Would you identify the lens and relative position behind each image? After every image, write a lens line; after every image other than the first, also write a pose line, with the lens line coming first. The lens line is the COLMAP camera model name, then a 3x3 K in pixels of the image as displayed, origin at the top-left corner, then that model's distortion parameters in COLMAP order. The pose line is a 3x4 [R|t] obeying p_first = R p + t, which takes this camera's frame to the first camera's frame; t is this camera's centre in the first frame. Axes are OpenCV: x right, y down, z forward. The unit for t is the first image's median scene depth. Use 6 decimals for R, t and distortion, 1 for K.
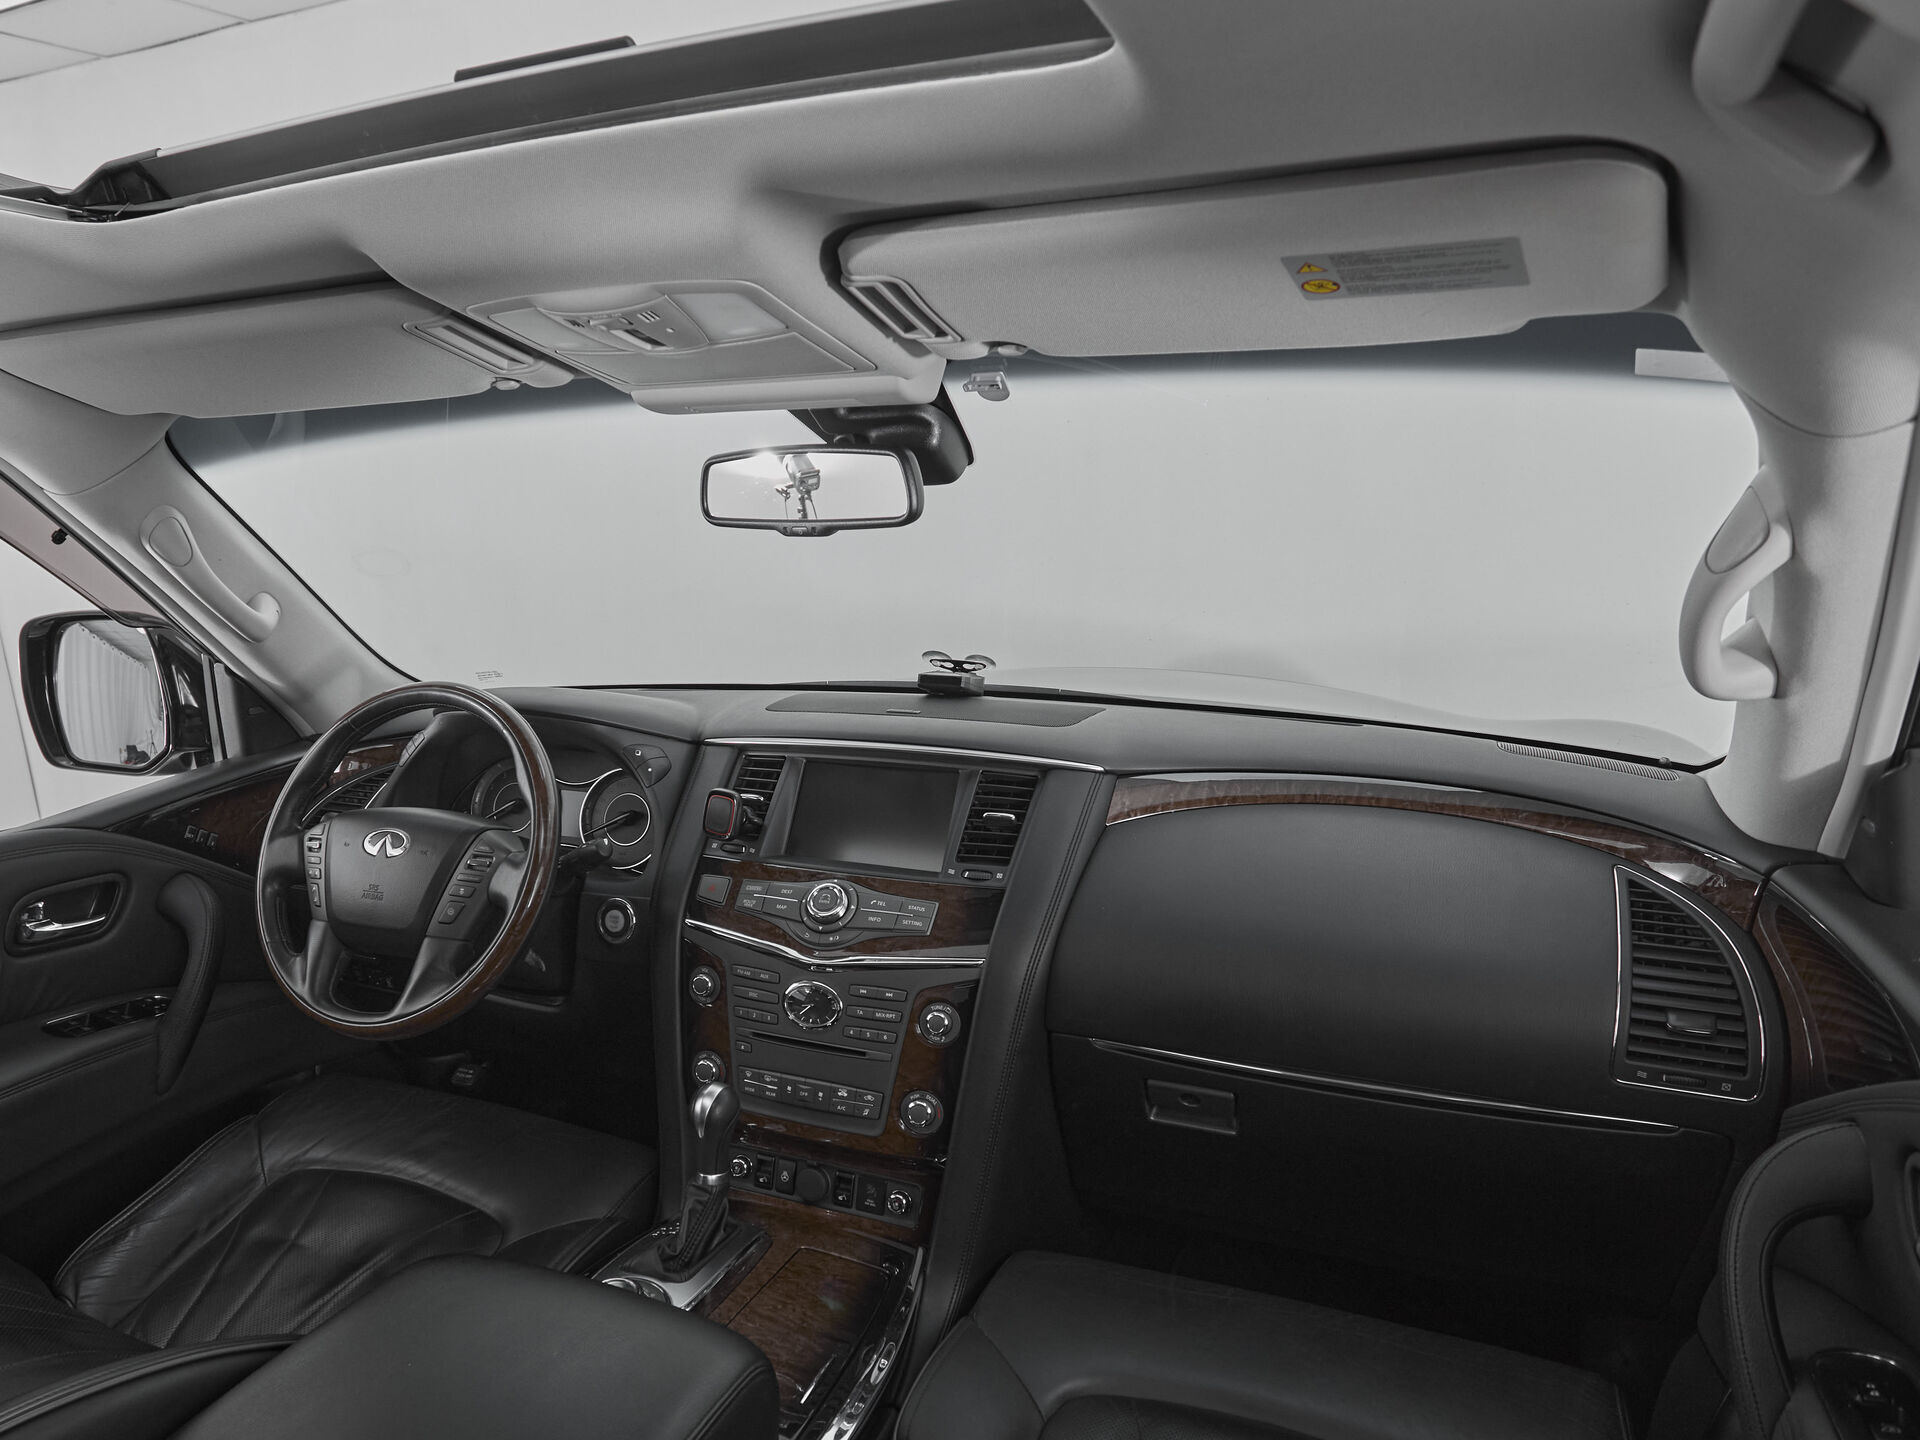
lens RADIAL K [[1317.4, 0, 781.5], [0, 1317.4, 877.9], [0, 0, 1]] dist [-0.004881, 0.003064]
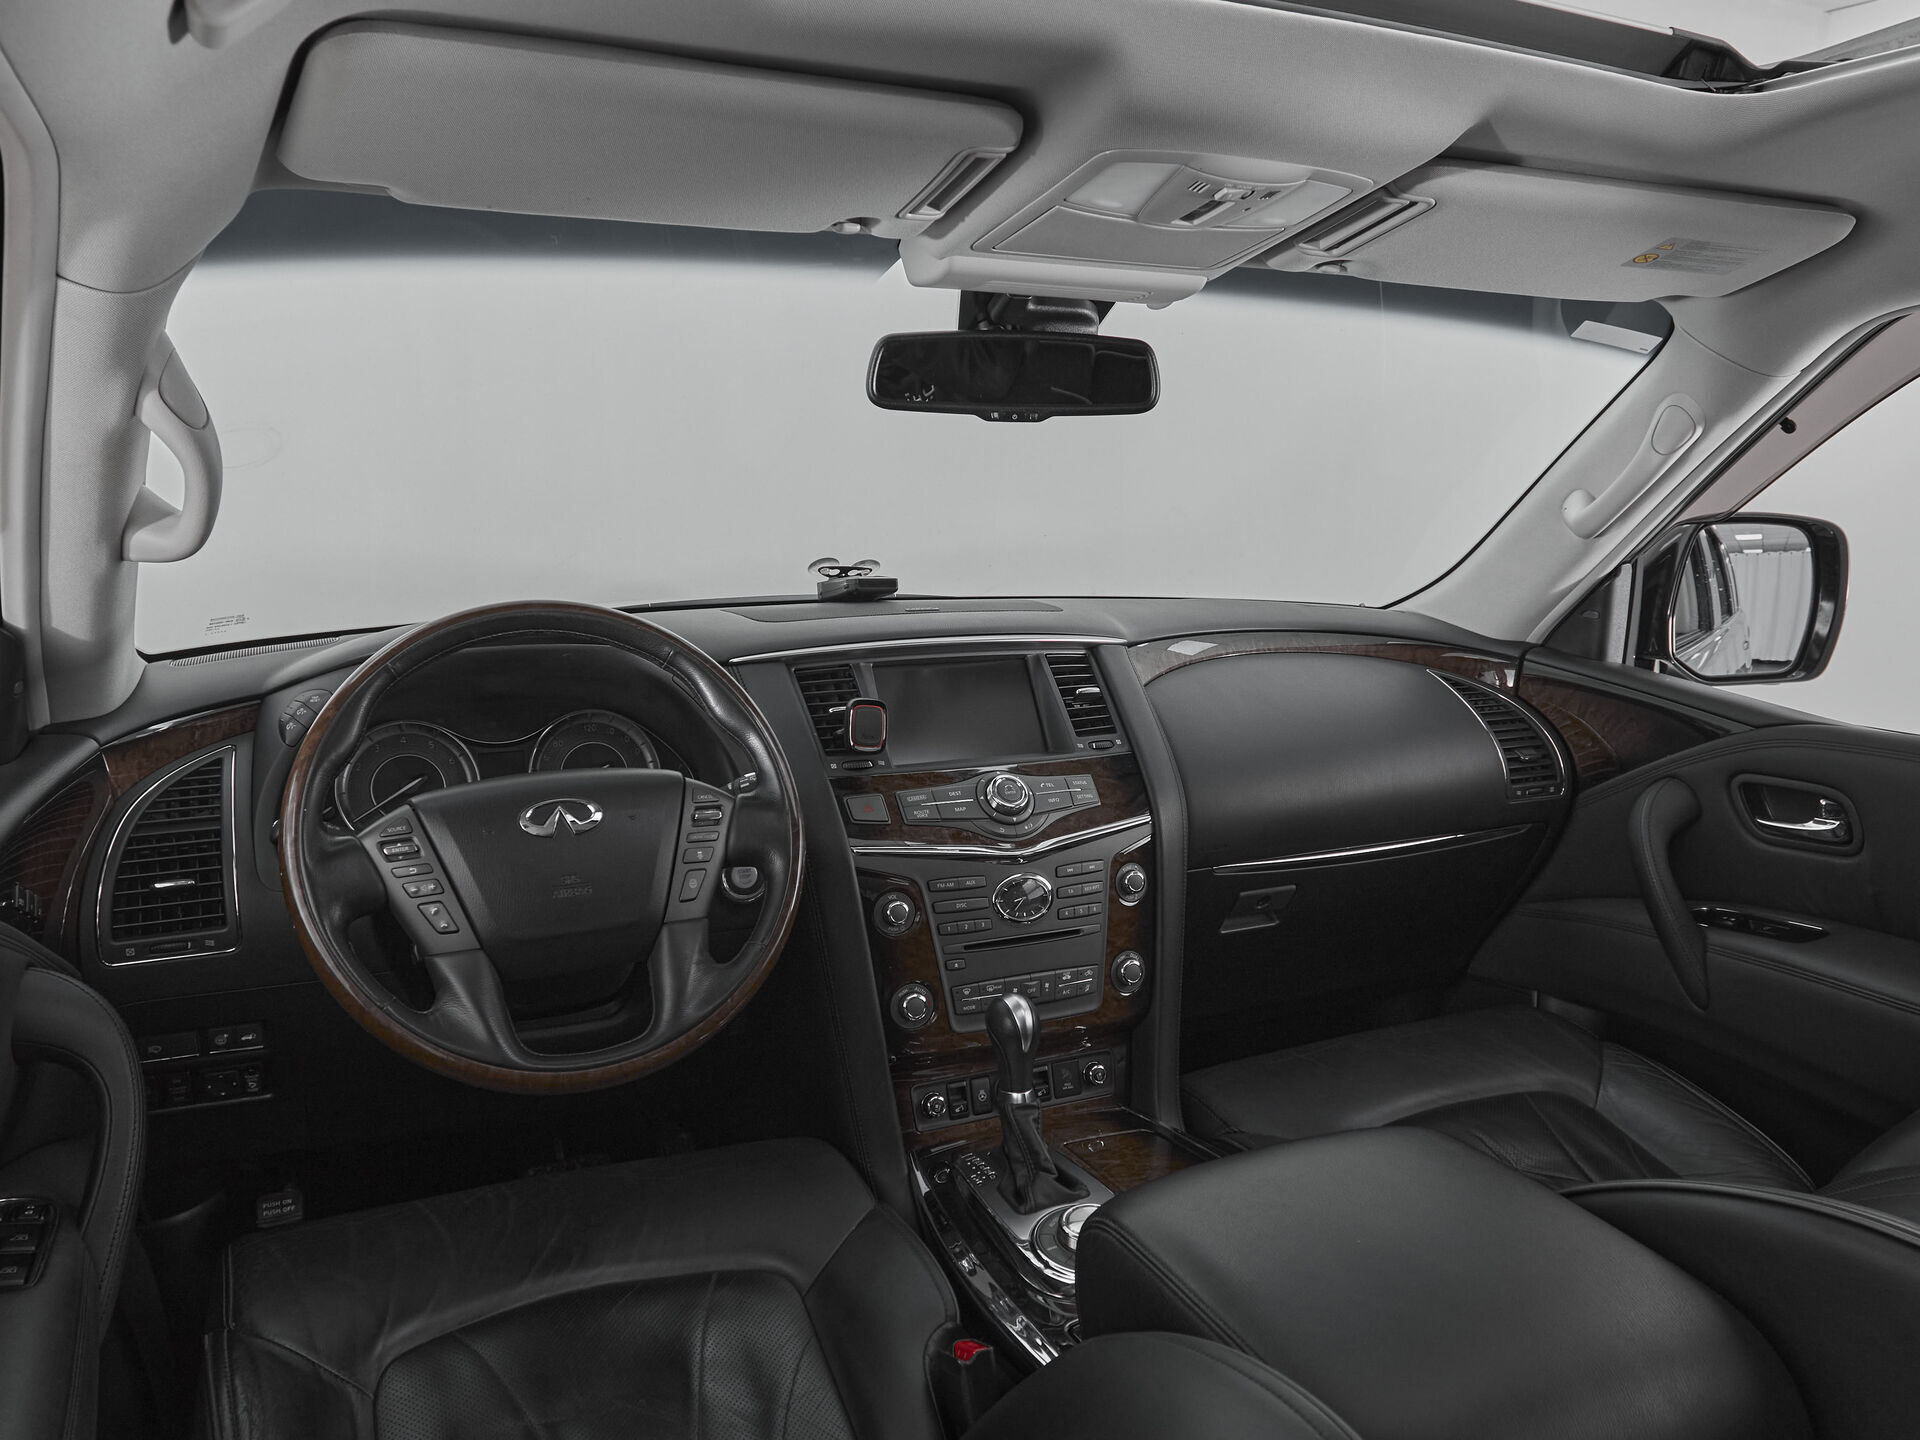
lens RADIAL K [[1440.3, 0, 963.7], [0, 1440.3, 764.9], [0, 0, 1]] dist [-0.003686, 0.010053]
pose [[0.619792, -0.135211, 0.773030, -0.804434], [0.192774, 0.981095, 0.017044, -0.026876], [-0.760721, 0.138457, 0.634140, 0.337160]]
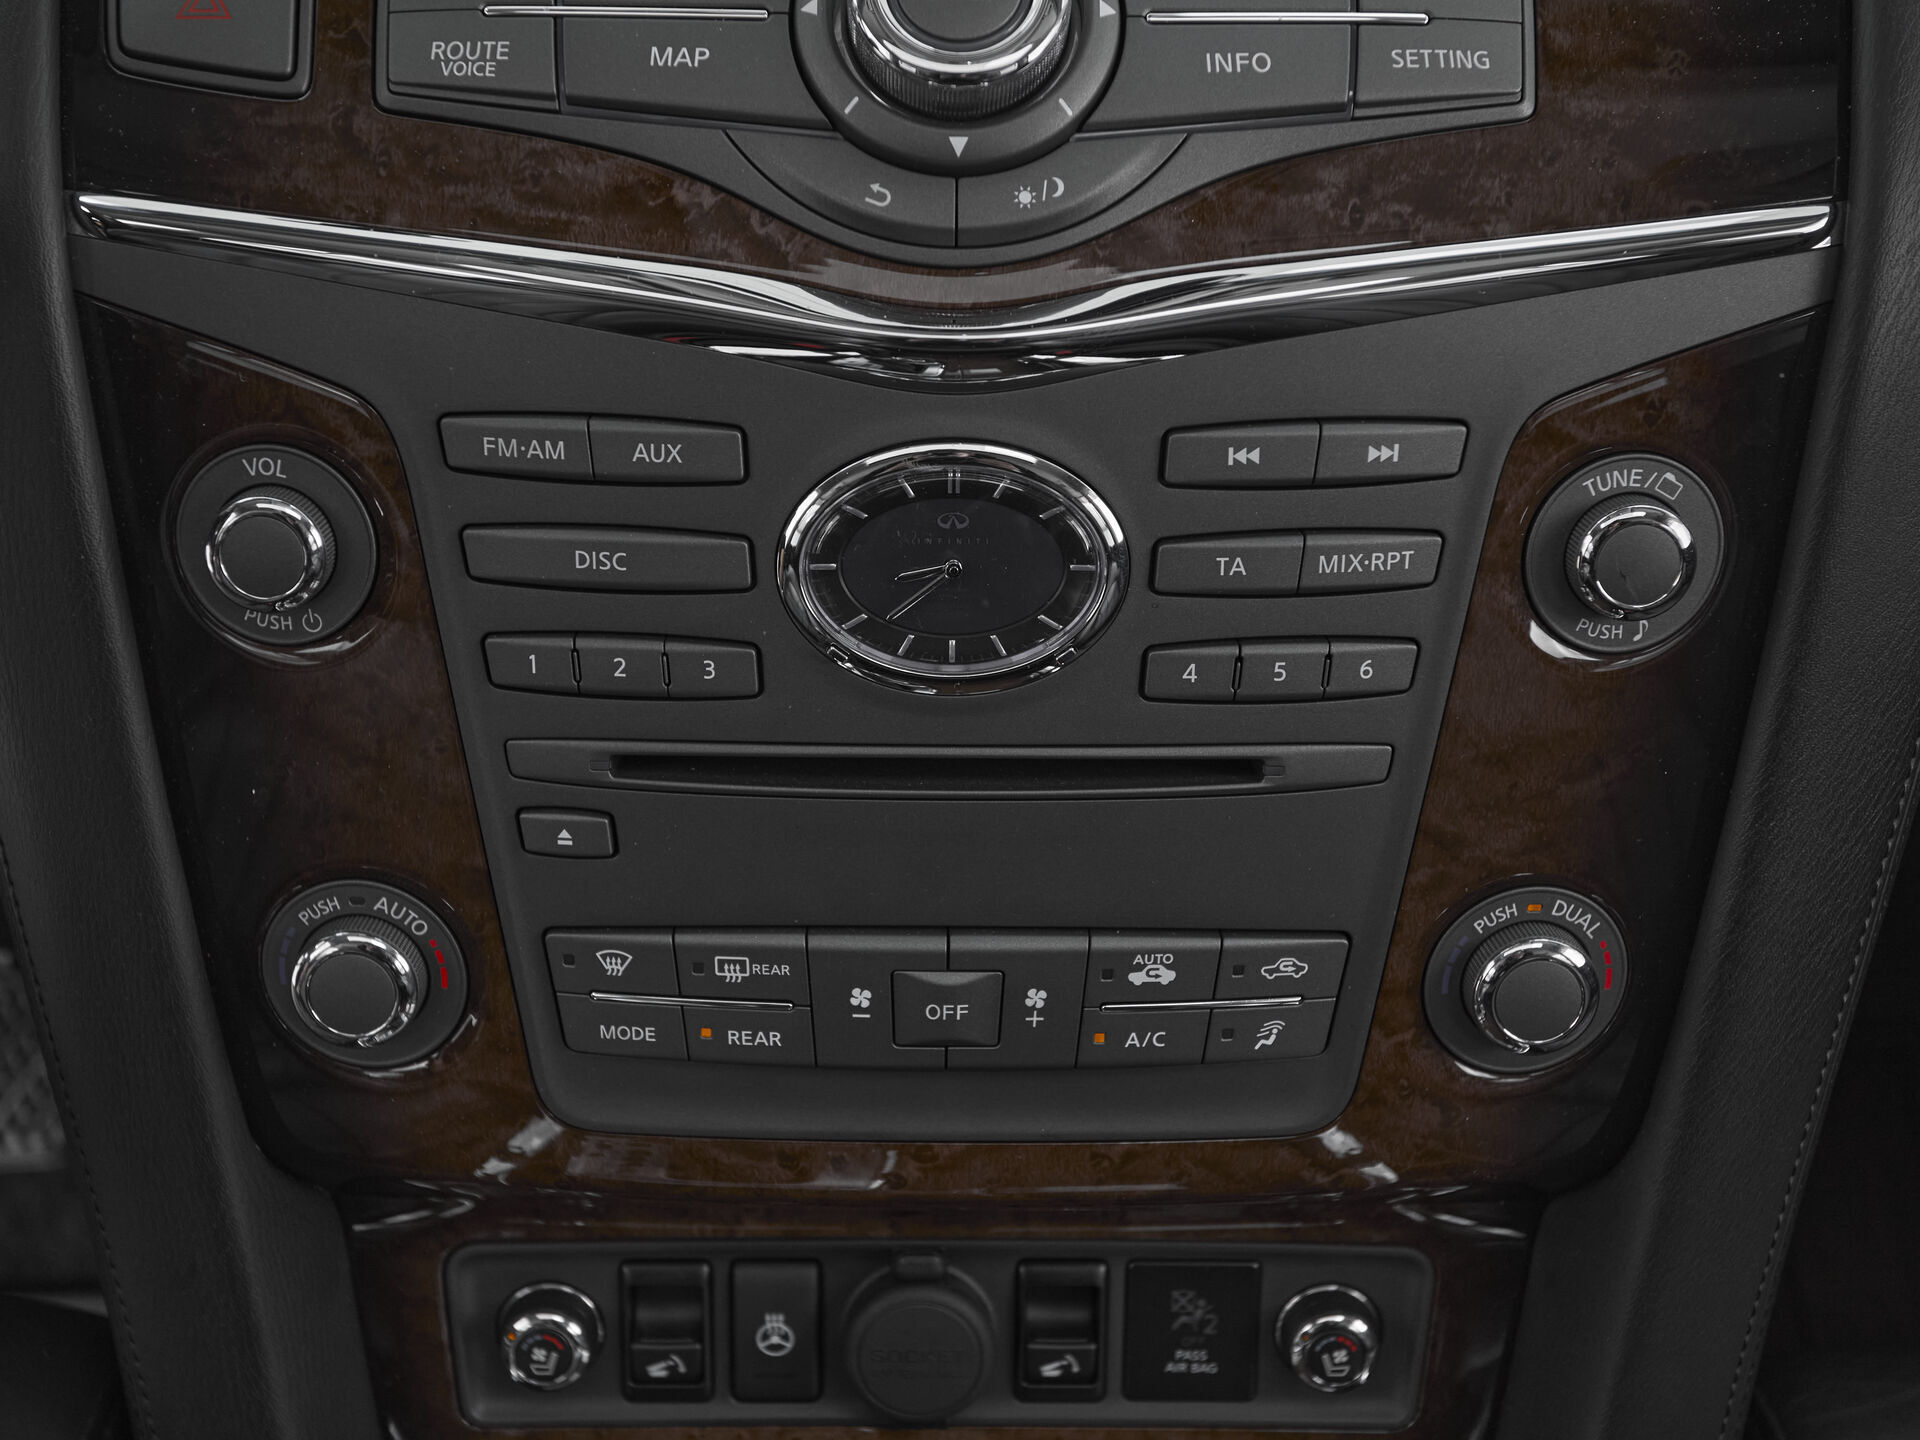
lens RADIAL K [[2310.2, 0, 918.0], [0, 2310.2, 712.7], [0, 0, 1]] dist [0.030637, 0.000000]
pose [[0.890800, -0.197075, 0.409436, -0.119373], [0.098147, 0.963233, 0.250100, 0.032655], [-0.443670, -0.182604, 0.877389, 0.696552]]
